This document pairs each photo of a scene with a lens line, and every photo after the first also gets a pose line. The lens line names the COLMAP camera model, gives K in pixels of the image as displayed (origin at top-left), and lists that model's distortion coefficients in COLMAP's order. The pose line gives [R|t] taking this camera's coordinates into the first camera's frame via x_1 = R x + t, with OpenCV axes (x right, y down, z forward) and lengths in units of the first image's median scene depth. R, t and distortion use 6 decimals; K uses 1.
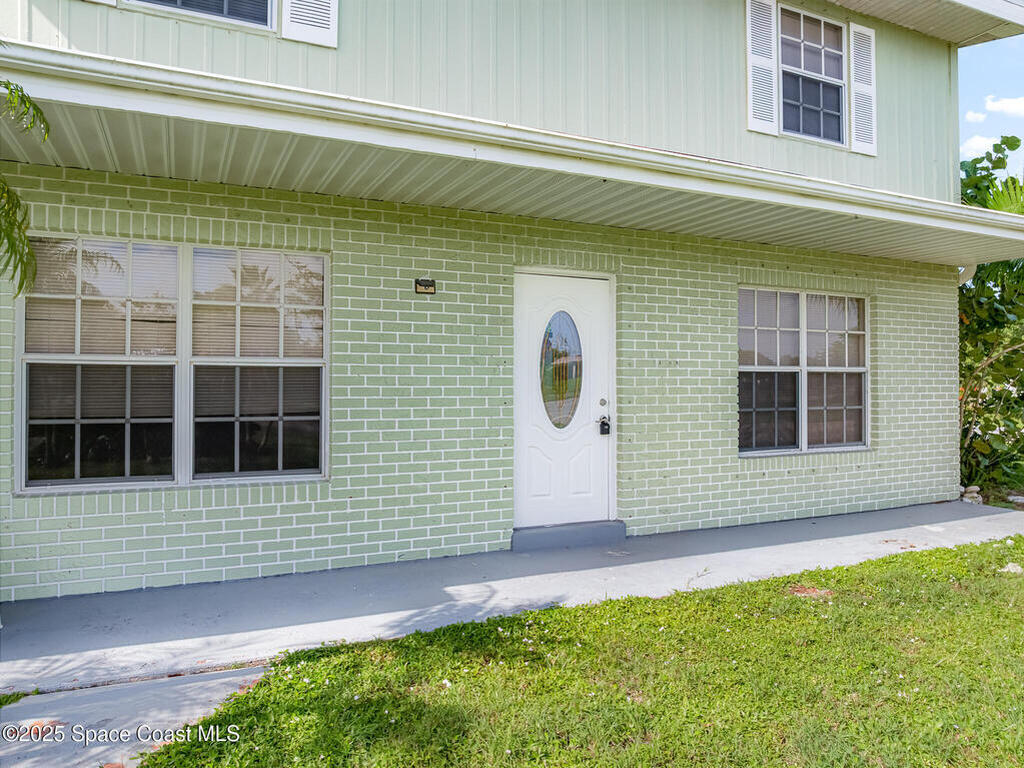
lens RADIAL K [[724.6, 0, 512.0], [0, 724.6, 384.0], [0, 0, 1]] dist [-0.043613, -0.003448]
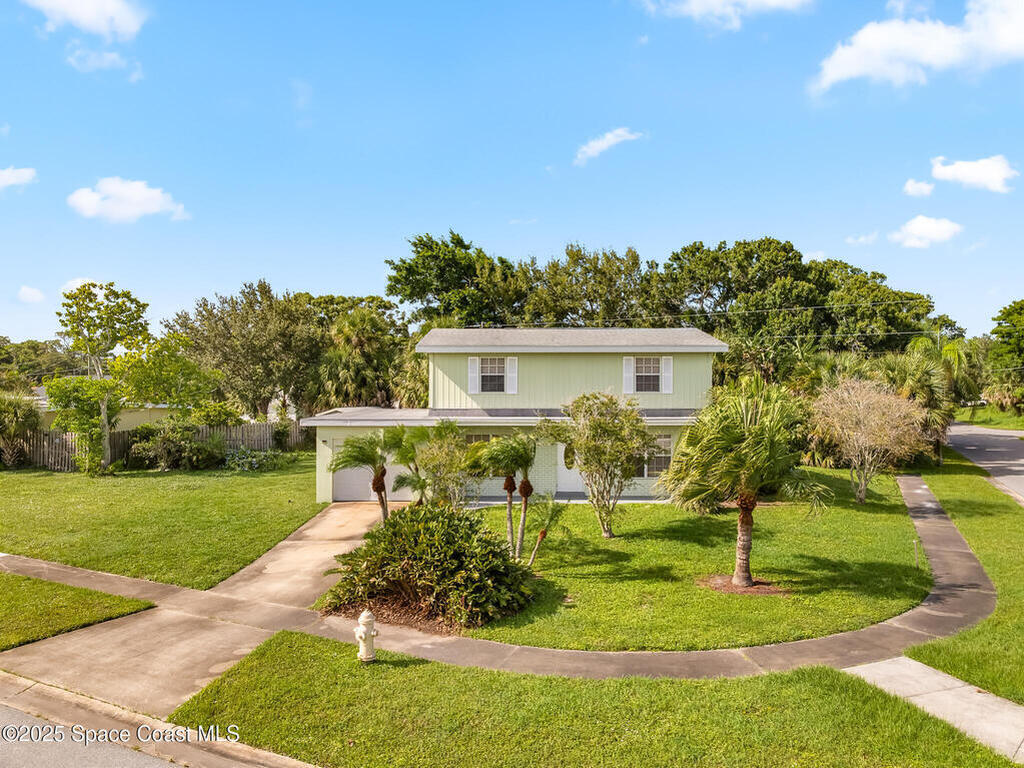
lens RADIAL K [[724.6, 0, 512.0], [0, 724.6, 384.0], [0, 0, 1]] dist [-0.043613, -0.003448]
pose [[0.899529, -0.003216, -0.436850, 1.614675], [0.002300, 0.999994, -0.002625, -0.431327], [0.436855, 0.001356, 0.899531, -2.987353]]
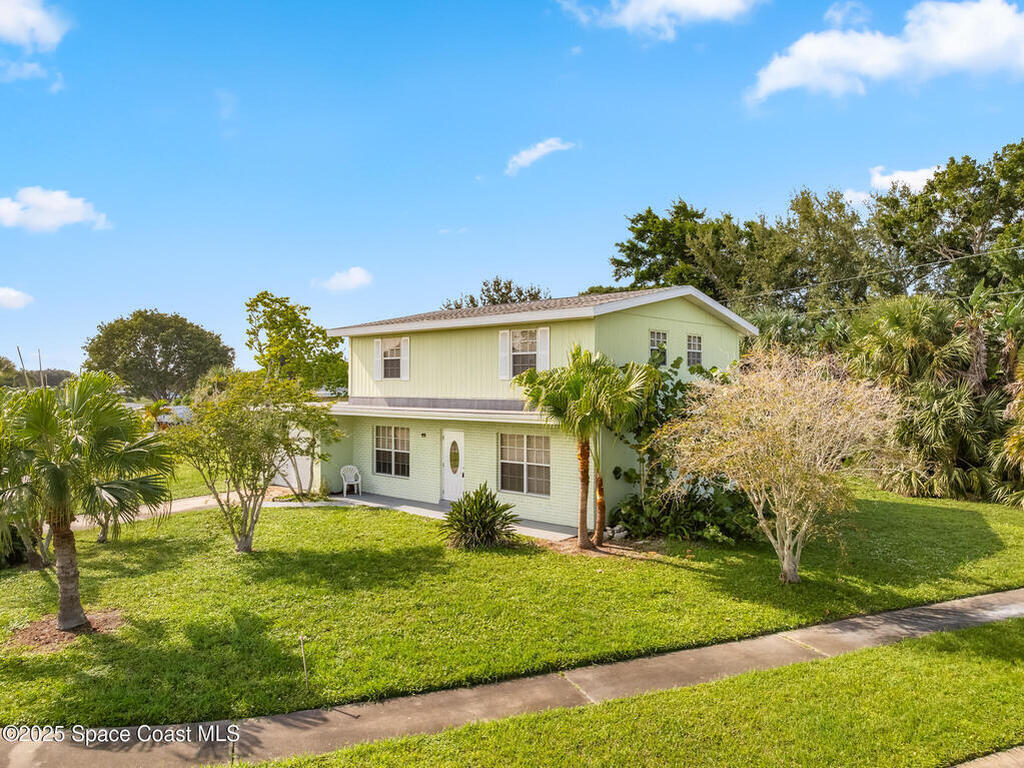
lens RADIAL K [[724.6, 0, 512.0], [0, 724.6, 384.0], [0, 0, 1]] dist [-0.043613, -0.003448]
pose [[0.380060, -0.004708, -0.924950, 3.334977], [0.001559, 0.999989, -0.004450, -0.350752], [0.924960, 0.000249, 0.380063, -0.076269]]
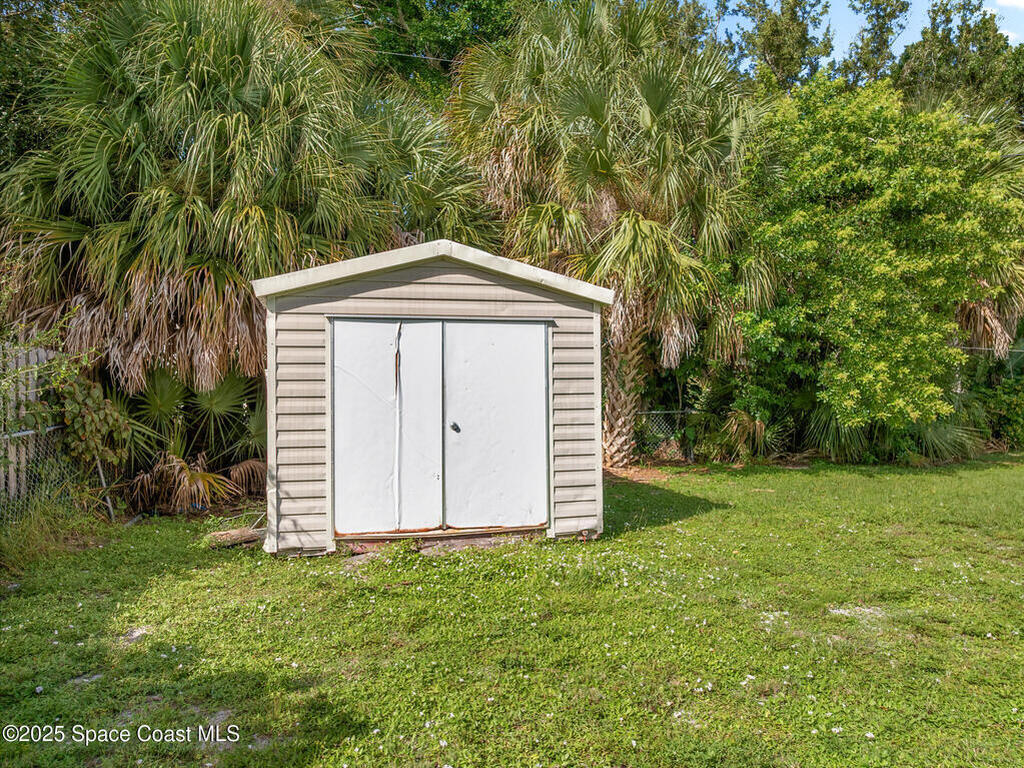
lens RADIAL K [[724.6, 0, 512.0], [0, 724.6, 384.0], [0, 0, 1]] dist [-0.043613, -0.003448]
pose [[0.978909, -0.002007, 0.204286, -3.143177], [0.002532, 0.999994, -0.002307, -0.006324], [-0.204281, 0.002776, 0.978908, 1.595648]]
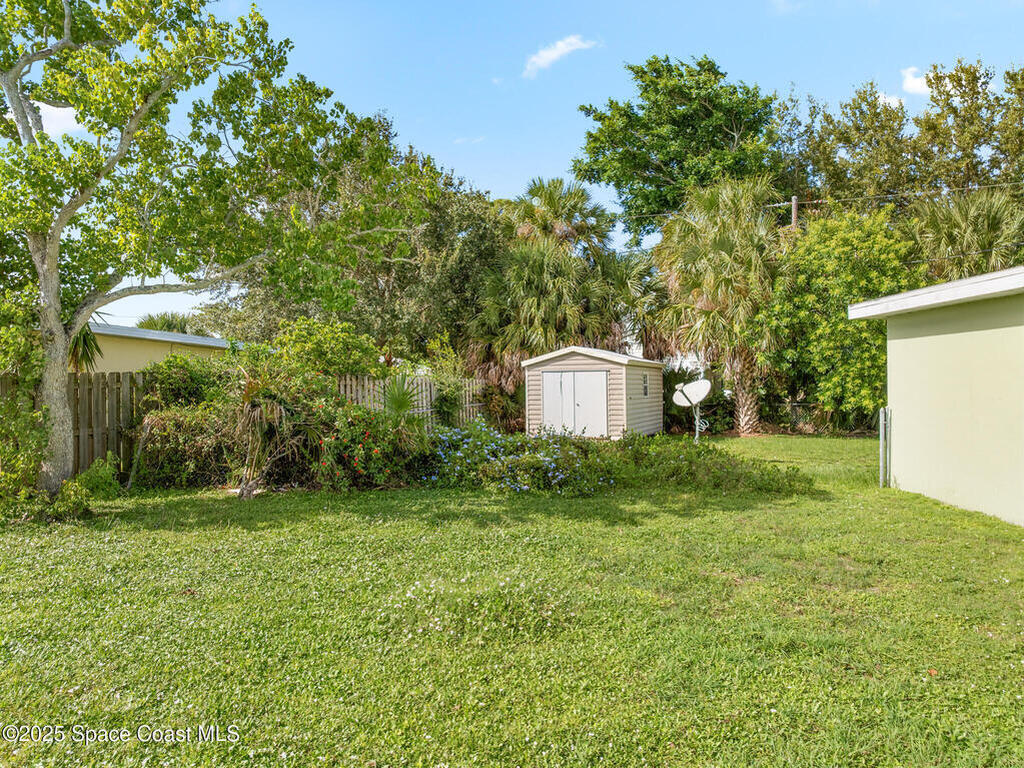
lens RADIAL K [[724.6, 0, 512.0], [0, 724.6, 384.0], [0, 0, 1]] dist [-0.043613, -0.003448]
pose [[0.906523, -0.004993, -0.422127, -1.869270], [0.006769, 0.999973, 0.002708, -0.053257], [0.422102, -0.005313, 0.906533, -0.527112]]
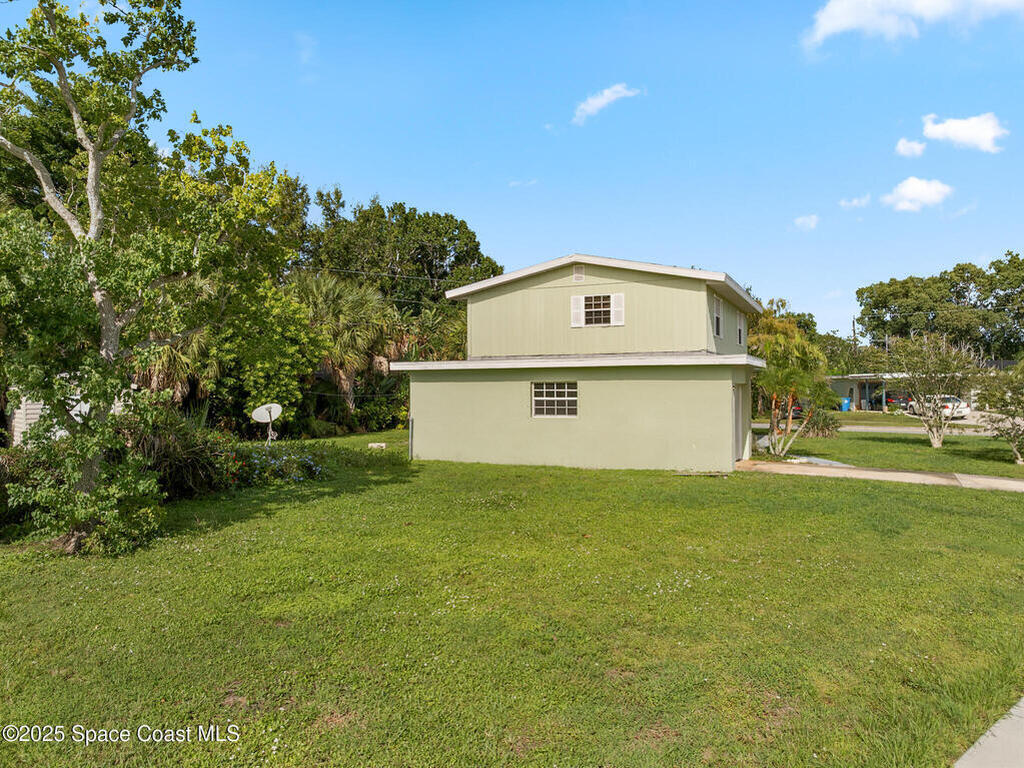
lens RADIAL K [[724.6, 0, 512.0], [0, 724.6, 384.0], [0, 0, 1]] dist [-0.043613, -0.003448]
pose [[0.771094, -0.010696, 0.636631, -3.636789], [0.009808, 0.999940, 0.004920, -0.162244], [-0.636646, 0.002450, 0.771153, -1.506322]]
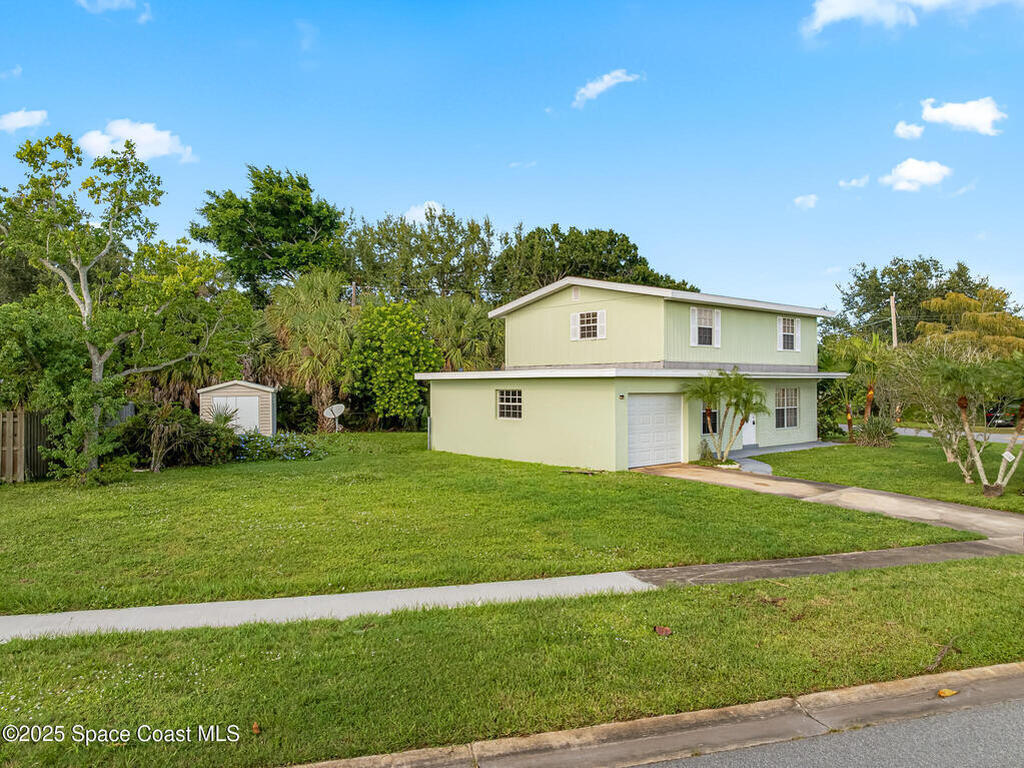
lens RADIAL K [[724.6, 0, 512.0], [0, 724.6, 384.0], [0, 0, 1]] dist [-0.043613, -0.003448]
pose [[0.968286, -0.004550, 0.249803, -2.393253], [0.004117, 0.999989, 0.002255, -0.193337], [-0.249810, -0.001155, 0.968294, -2.888419]]
